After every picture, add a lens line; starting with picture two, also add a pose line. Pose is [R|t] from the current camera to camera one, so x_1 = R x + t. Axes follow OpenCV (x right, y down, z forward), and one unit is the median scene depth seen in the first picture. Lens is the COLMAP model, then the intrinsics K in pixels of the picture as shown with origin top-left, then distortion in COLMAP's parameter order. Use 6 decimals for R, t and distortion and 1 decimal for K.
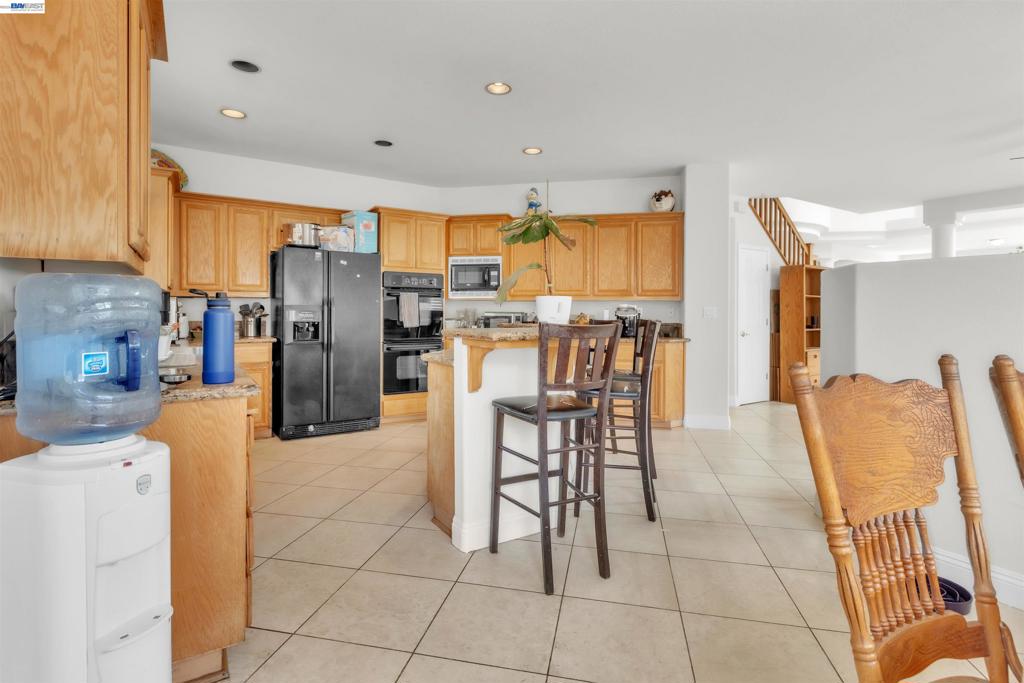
lens RADIAL K [[496.8, 0, 511.9], [0, 496.8, 317.5], [0, 0, 1]] dist [0.000868, -0.000217]
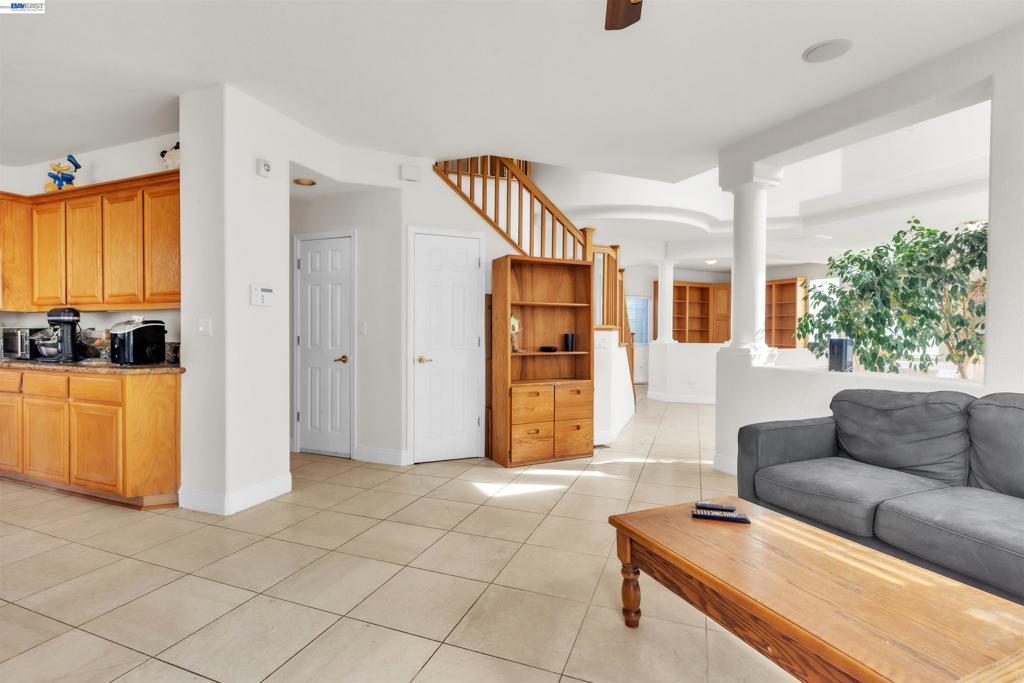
lens RADIAL K [[486.0, 0, 504.4], [0, 486.0, 337.7], [0, 0, 1]] dist [-0.001623, -0.001658]
pose [[0.985086, 0.003061, -0.172037, 0.914257], [-0.002237, 0.999985, 0.004982, 0.000022], [0.172050, -0.004523, 0.985078, 0.474138]]
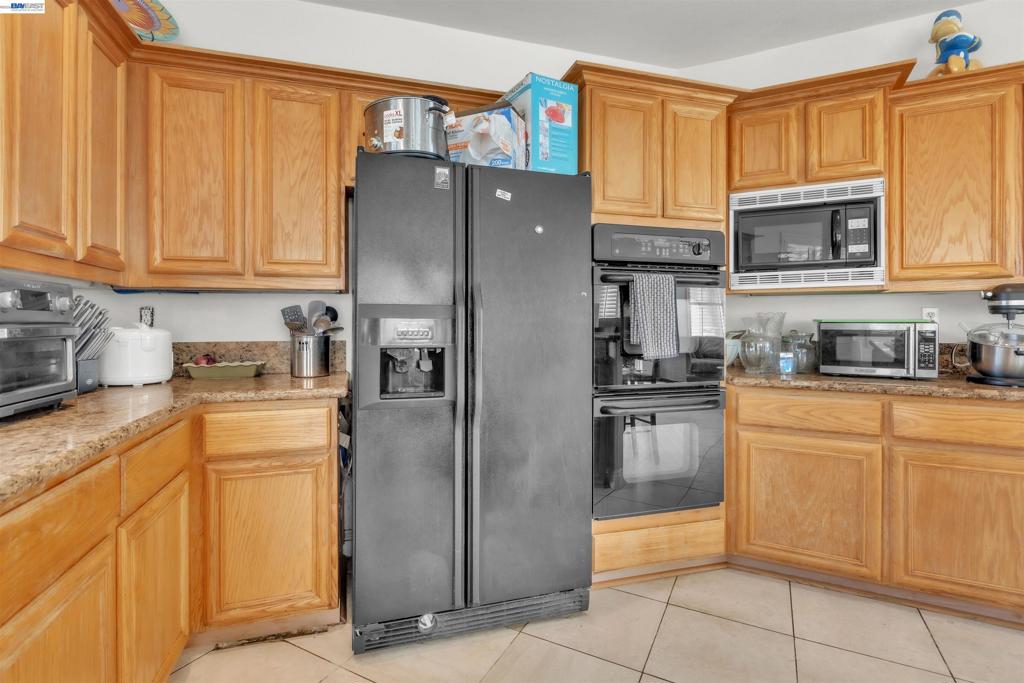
lens RADIAL K [[486.0, 0, 504.4], [0, 486.0, 337.7], [0, 0, 1]] dist [-0.001623, -0.001658]
pose [[0.962093, 0.001581, -0.272717, -0.230837], [0.001594, 0.999934, 0.011419, -0.002268], [0.272717, -0.011421, 0.962026, 0.622313]]
